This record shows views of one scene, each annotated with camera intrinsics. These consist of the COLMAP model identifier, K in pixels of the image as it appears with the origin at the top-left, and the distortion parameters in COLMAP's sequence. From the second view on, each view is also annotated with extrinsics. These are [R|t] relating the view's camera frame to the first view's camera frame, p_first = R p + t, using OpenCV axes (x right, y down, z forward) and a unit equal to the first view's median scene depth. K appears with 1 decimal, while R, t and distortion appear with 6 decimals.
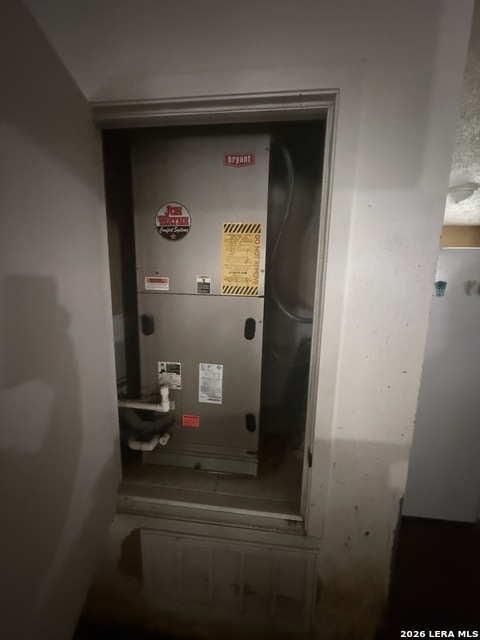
lens RADIAL K [[256.9, 0, 239.7], [0, 256.9, 318.8], [0, 0, 1]] dist [0.003125, -0.000304]
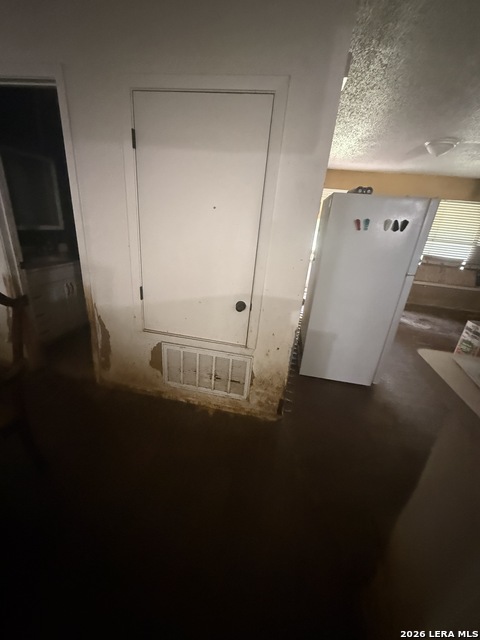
lens RADIAL K [[256.9, 0, 241.0], [0, 256.9, 320.9], [0, 0, 1]] dist [0.003125, -0.000304]
pose [[0.995702, 0.086890, -0.032062, 0.243263], [-0.078239, 0.974377, 0.210874, 0.227760], [0.049564, -0.207459, 0.976987, -0.789961]]
